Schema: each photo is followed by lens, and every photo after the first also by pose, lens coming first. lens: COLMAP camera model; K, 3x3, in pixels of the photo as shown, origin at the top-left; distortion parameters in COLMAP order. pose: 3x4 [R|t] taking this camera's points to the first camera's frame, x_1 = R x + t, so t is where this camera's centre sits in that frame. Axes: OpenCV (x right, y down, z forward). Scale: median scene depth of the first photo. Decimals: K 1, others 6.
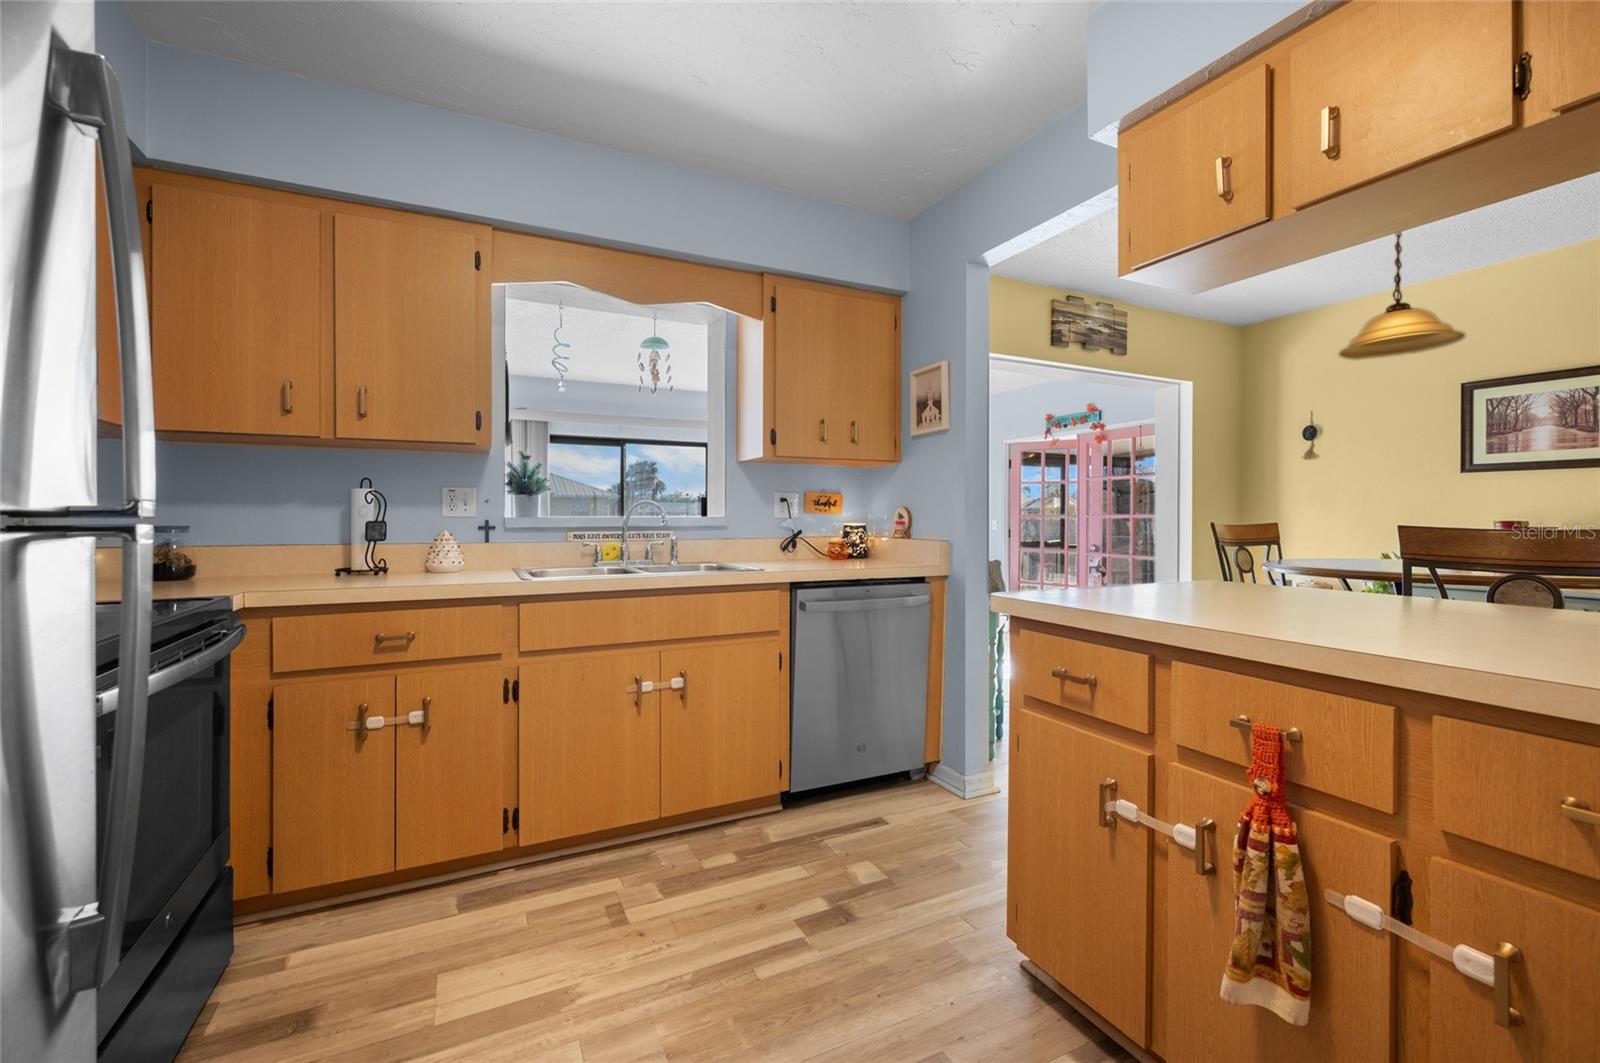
lens RADIAL K [[670.4, 0, 801.7], [0, 670.4, 518.0], [0, 0, 1]] dist [-0.000991, -0.000143]
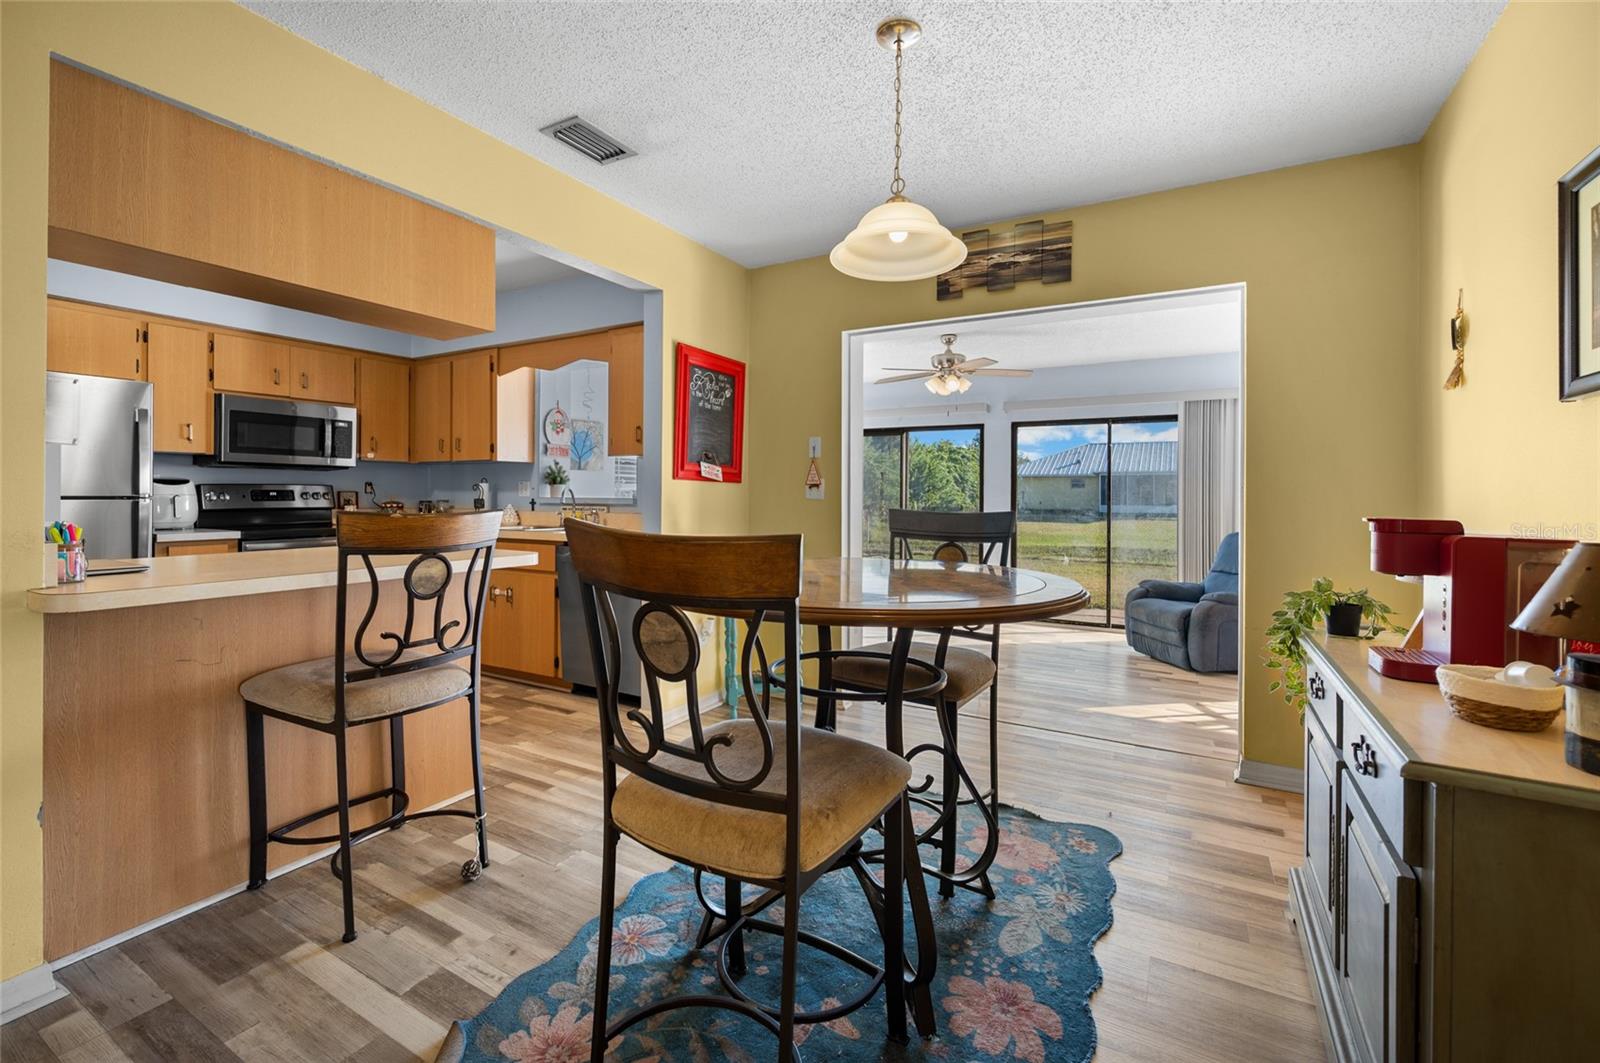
lens RADIAL K [[686.6, 0, 800.0], [0, 686.6, 494.4], [0, 0, 1]] dist [-0.002480, -0.000442]
pose [[0.562348, 0.001326, -0.826900, 1.584051], [-0.008450, 0.999956, -0.004143, -0.007878], [0.826858, 0.009317, 0.562334, 0.575987]]
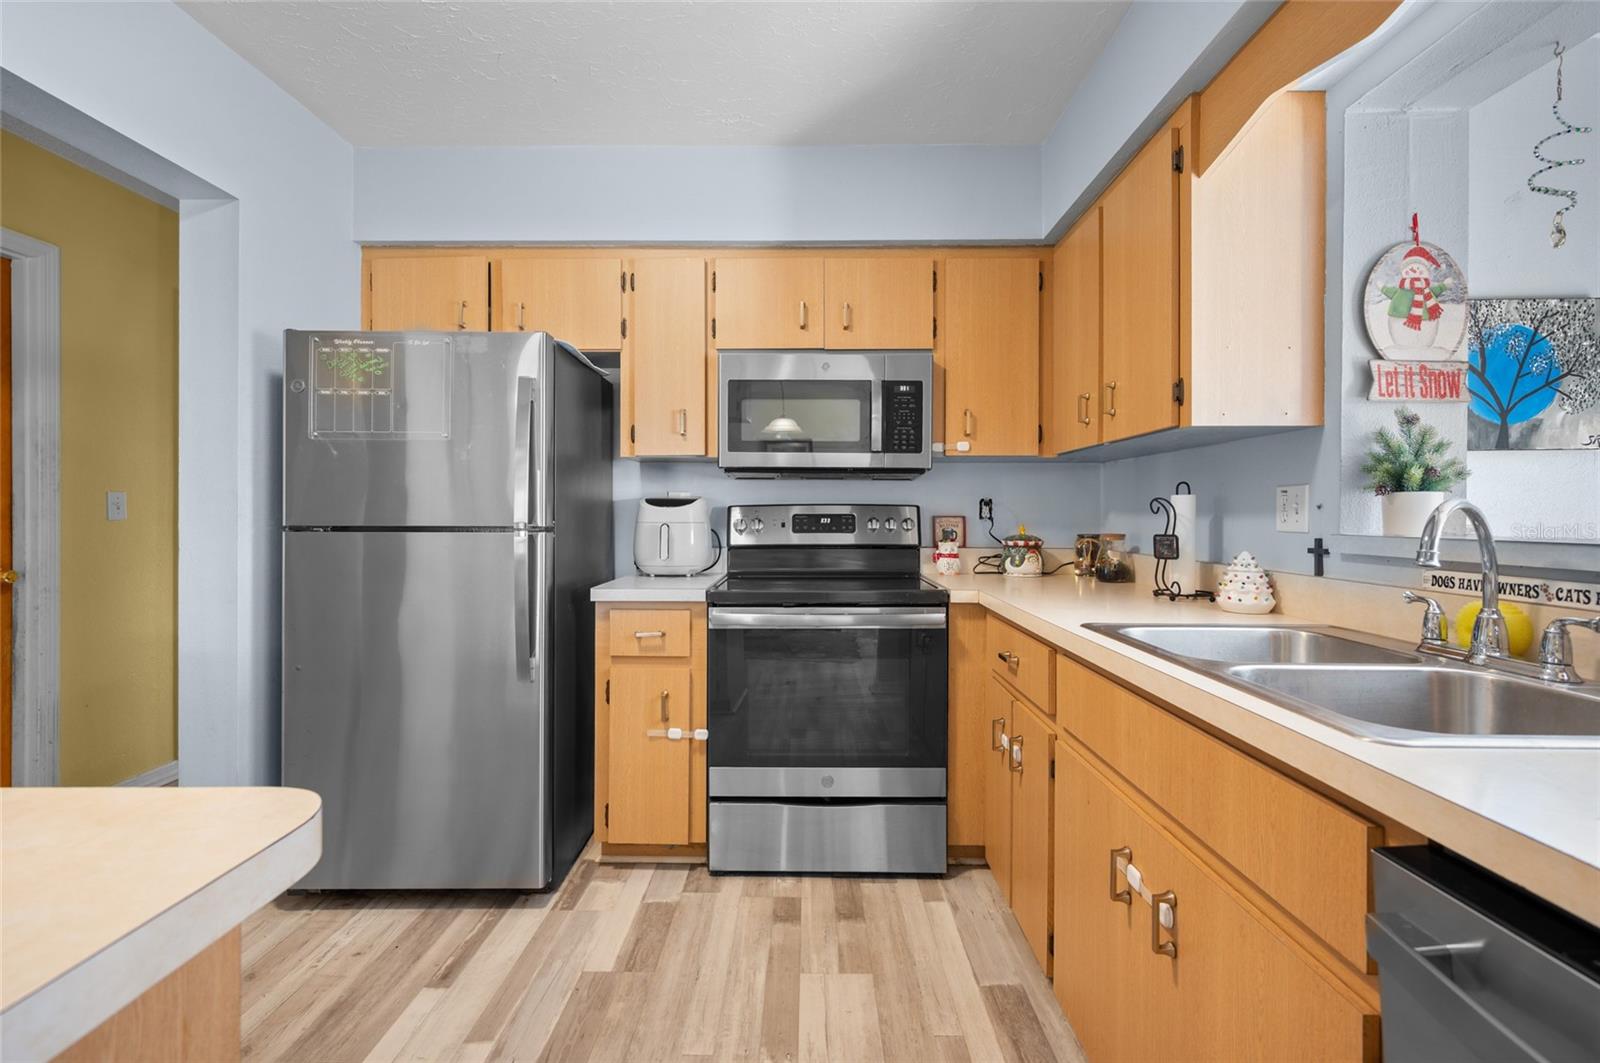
lens RADIAL K [[725.6, 0, 797.3], [0, 725.6, 514.2], [0, 0, 1]] dist [0.001177, 0.000299]
pose [[-0.448893, -0.001896, -0.893583, 0.335157], [-0.007480, 0.999971, 0.001636, -0.017025], [0.893554, 0.007419, -0.448894, 0.921973]]
